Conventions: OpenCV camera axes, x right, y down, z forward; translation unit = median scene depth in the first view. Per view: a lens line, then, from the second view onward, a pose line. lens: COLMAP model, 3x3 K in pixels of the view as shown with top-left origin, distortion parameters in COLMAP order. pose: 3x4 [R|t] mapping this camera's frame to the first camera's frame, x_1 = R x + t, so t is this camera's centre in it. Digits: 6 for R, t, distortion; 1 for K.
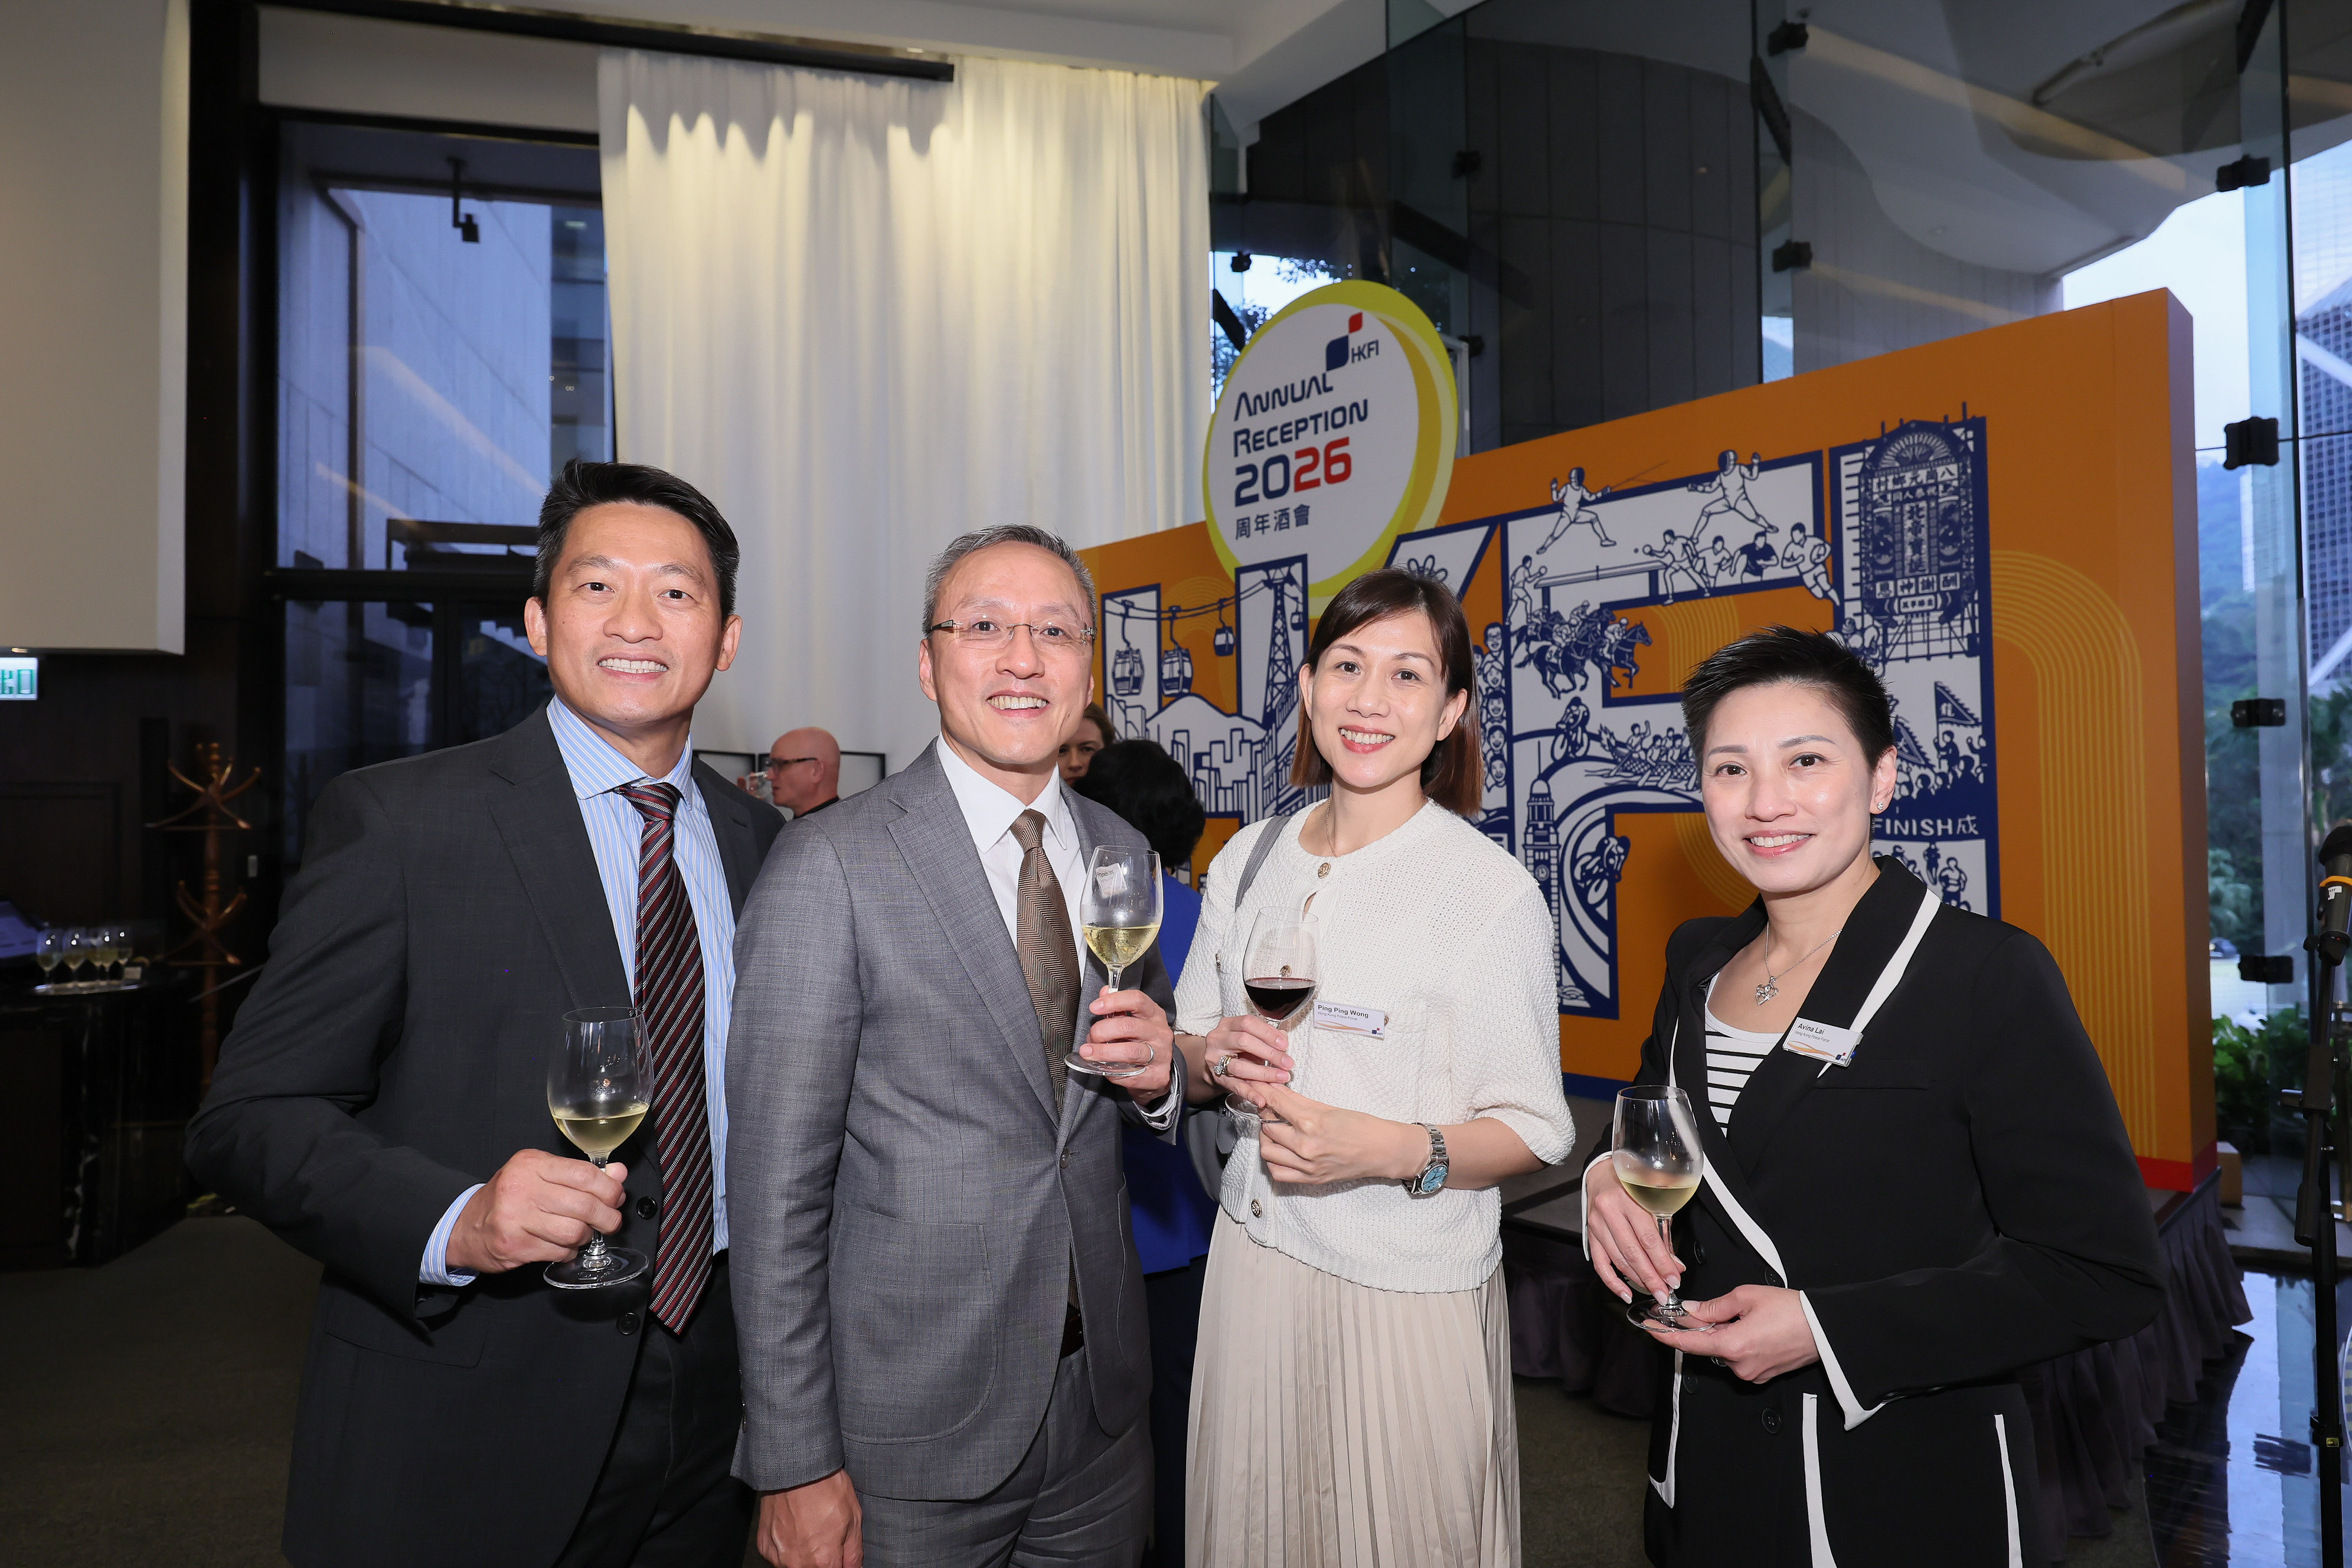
lens RADIAL K [[1341.7, 0, 1176.3], [0, 1341.7, 794.1], [0, 0, 1]] dist [-0.000571, 0.002191]
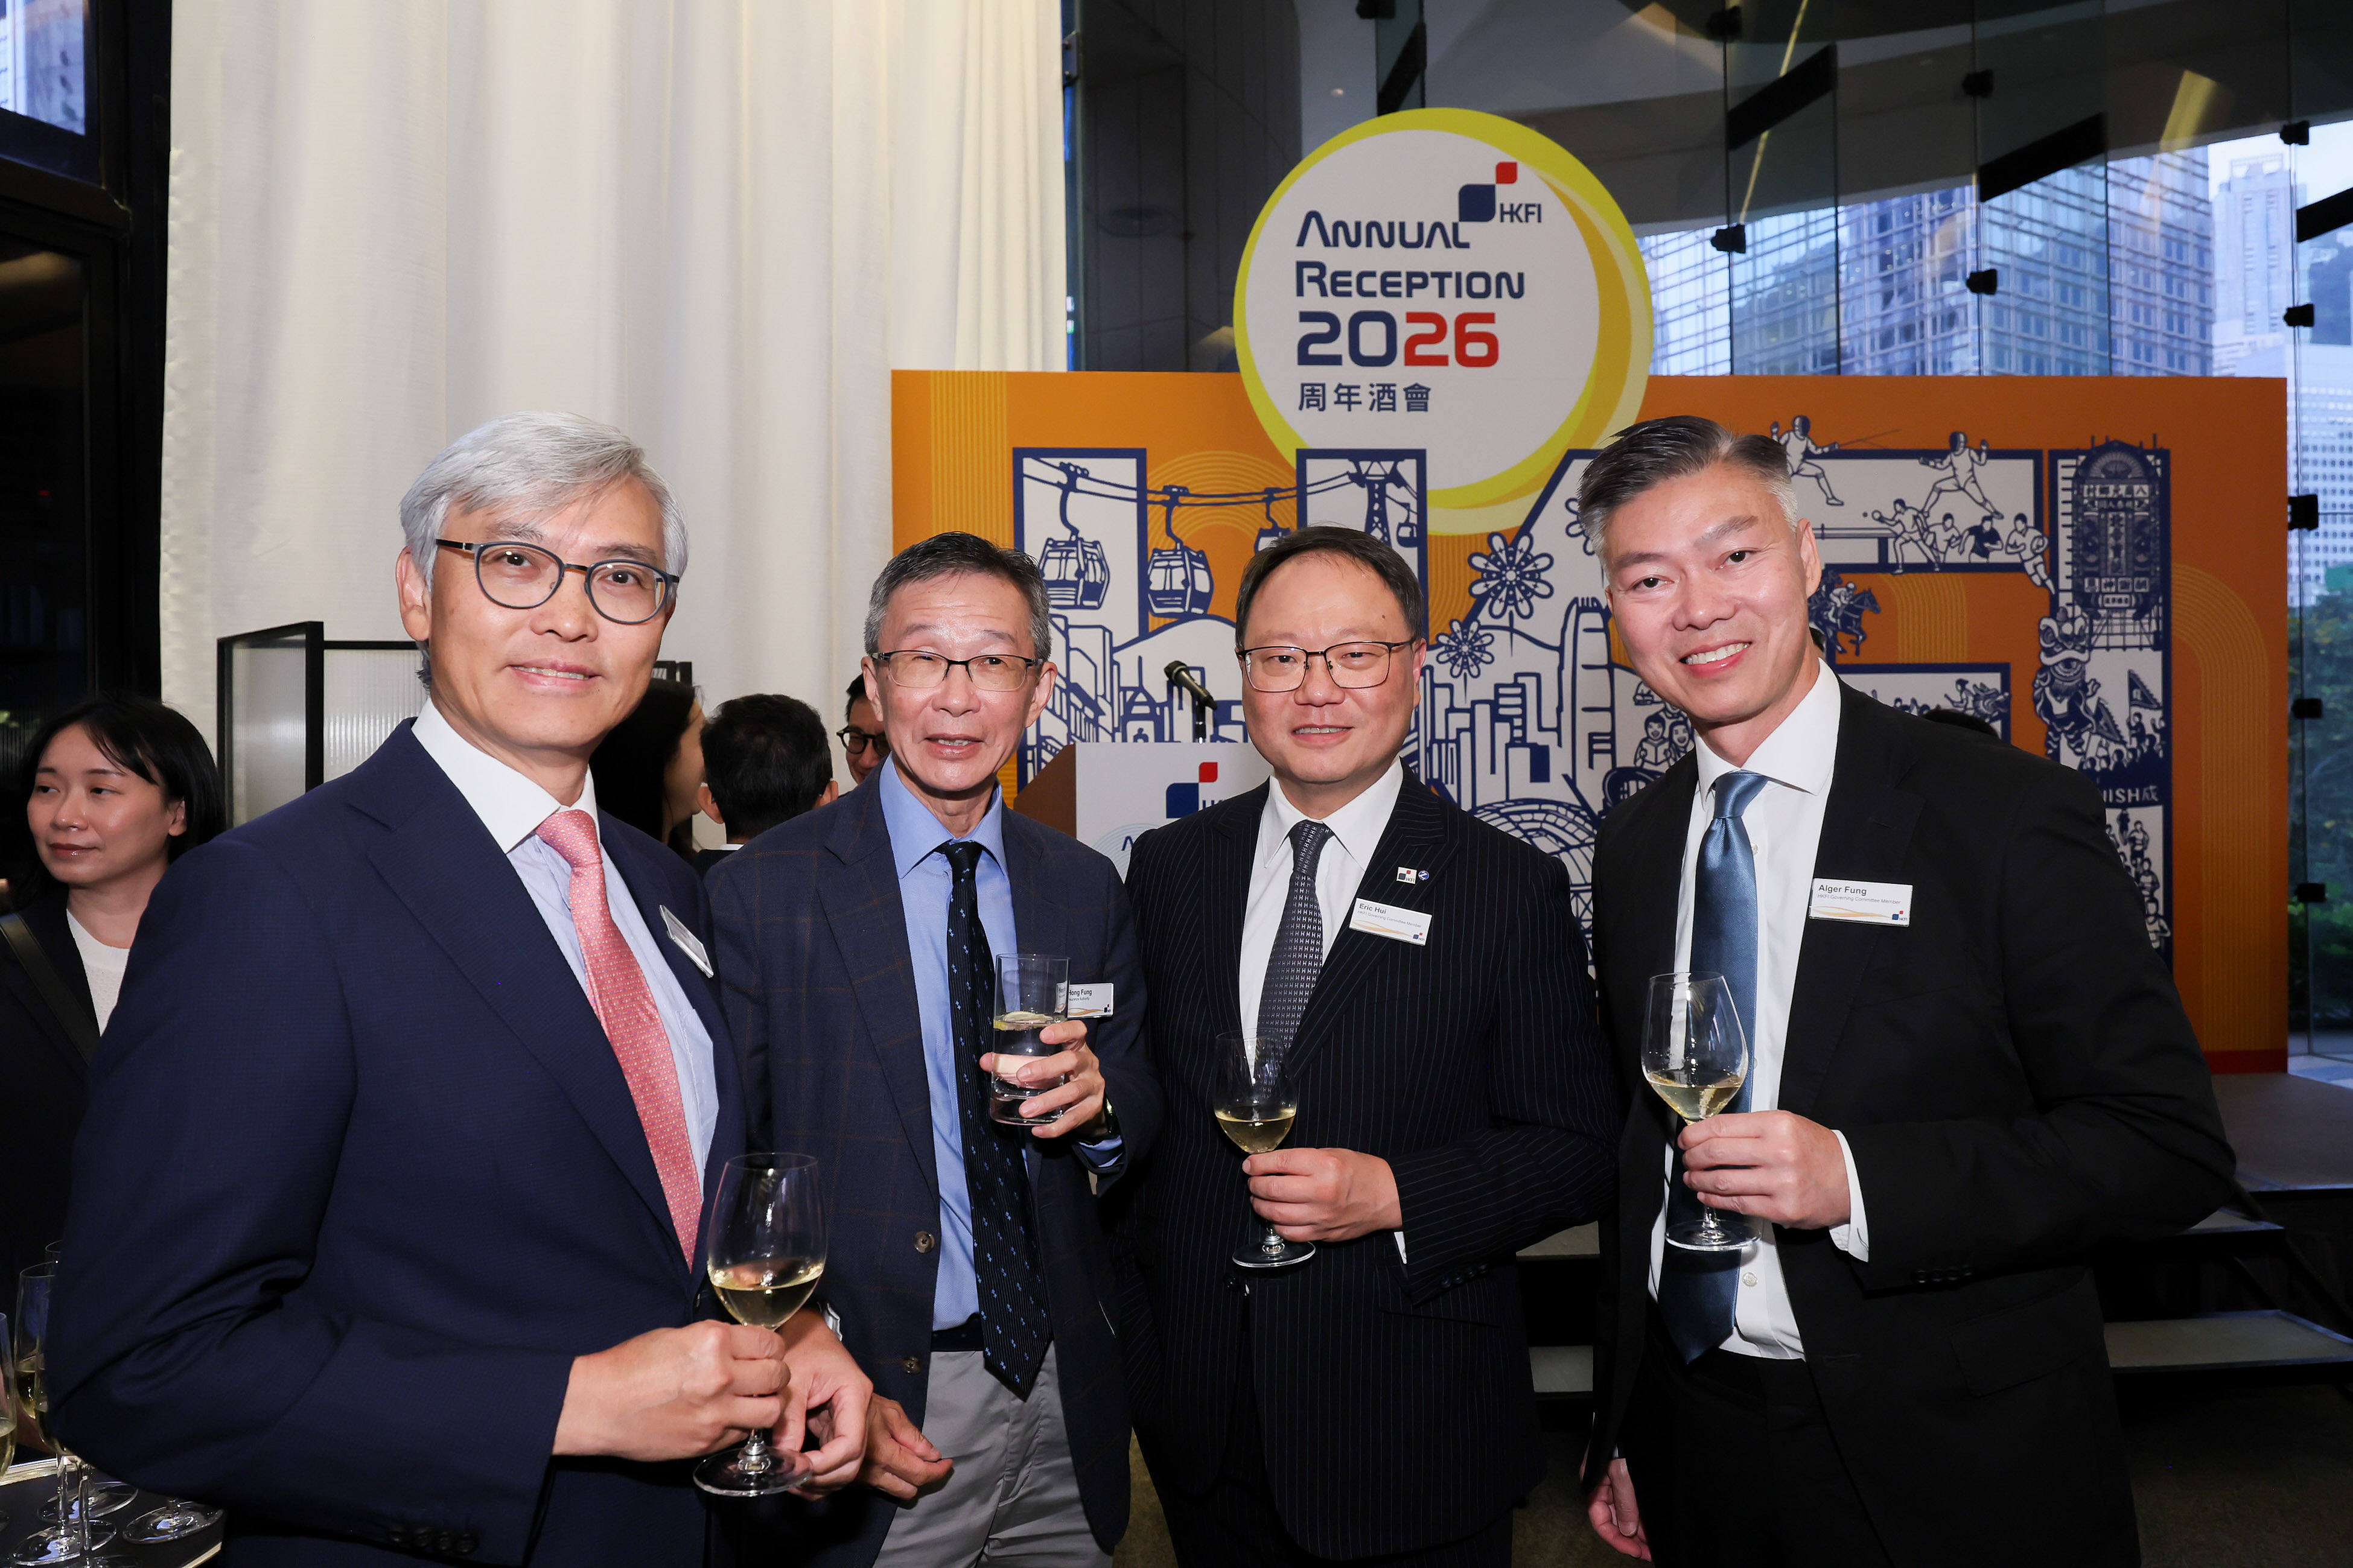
lens RADIAL K [[1558.7, 0, 1190.7], [0, 1558.7, 783.0], [0, 0, 1]] dist [0.003038, 0.001270]
pose [[0.630852, 0.001697, 0.775901, -0.781009], [-0.008024, 0.999958, 0.004337, 0.011424], [-0.775861, -0.008962, 0.630840, 0.613753]]
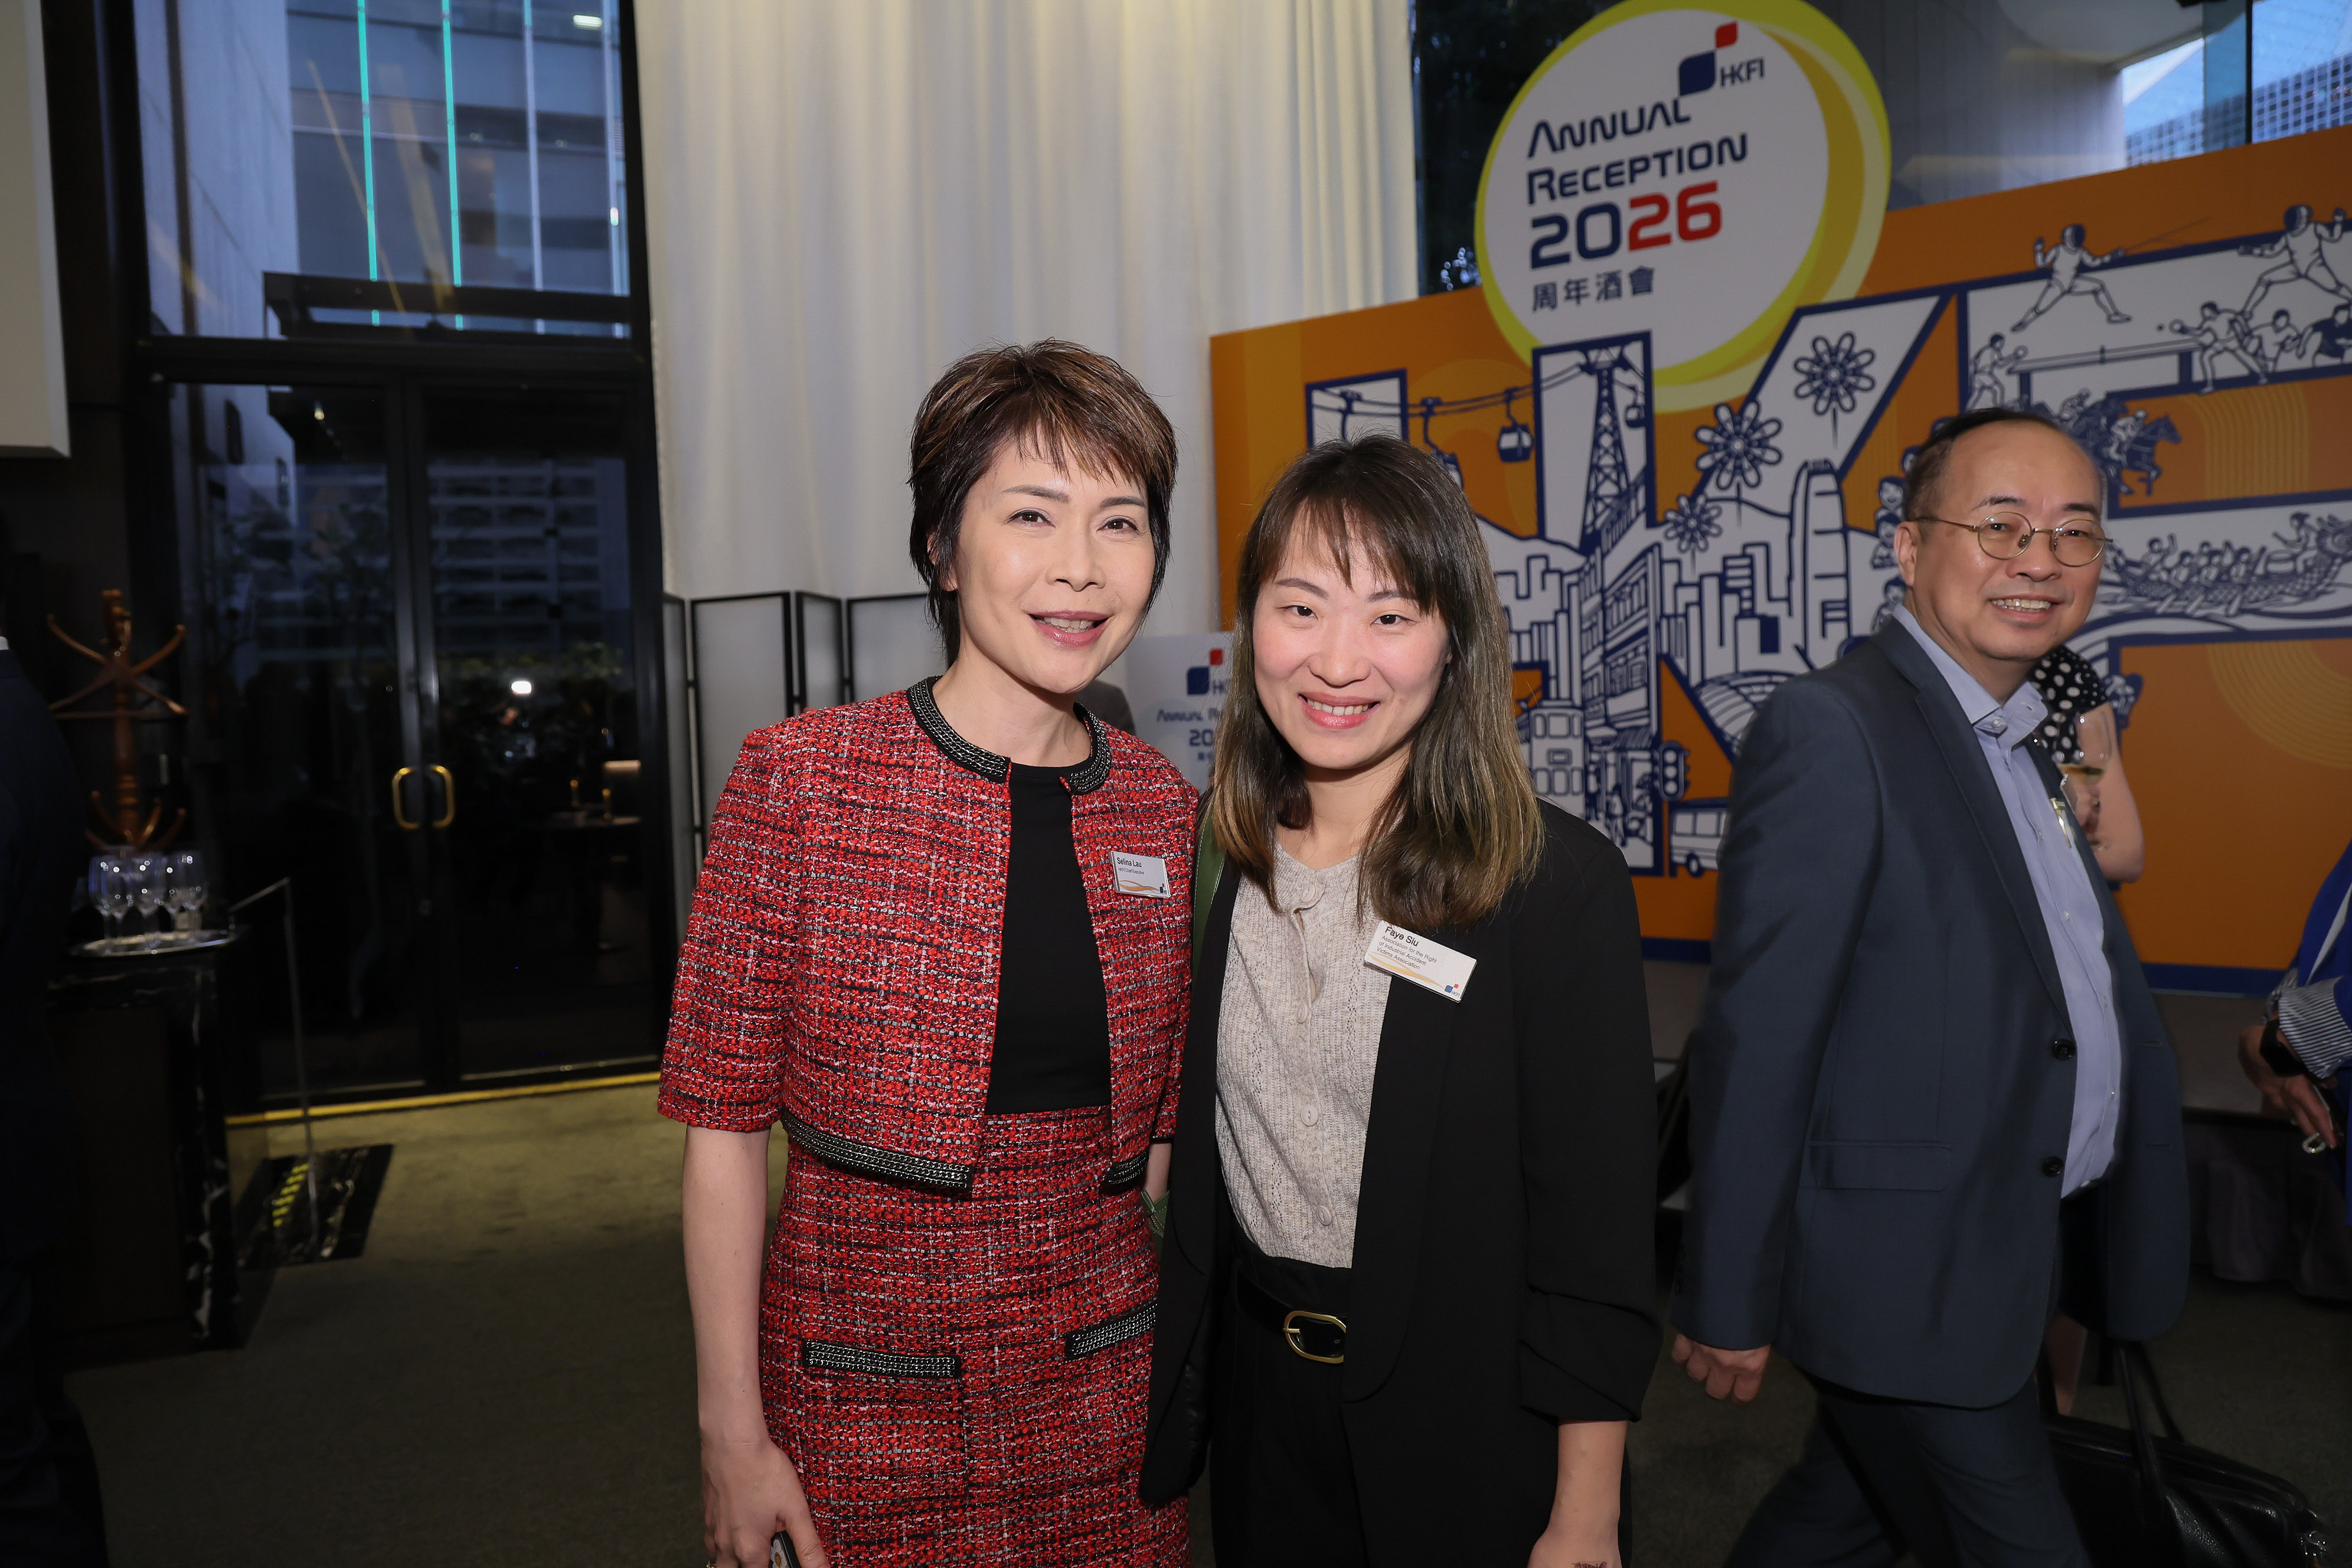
lens RADIAL K [[1621.4, 0, 1172.8], [0, 1621.4, 799.1], [0, 0, 1]] dist [-0.087587, 0.062467]
pose [[0.982037, -0.033220, 0.185739, -0.412803], [0.019402, 0.996940, 0.075723, 0.021256], [-0.187686, -0.070759, 0.979677, 0.129712]]
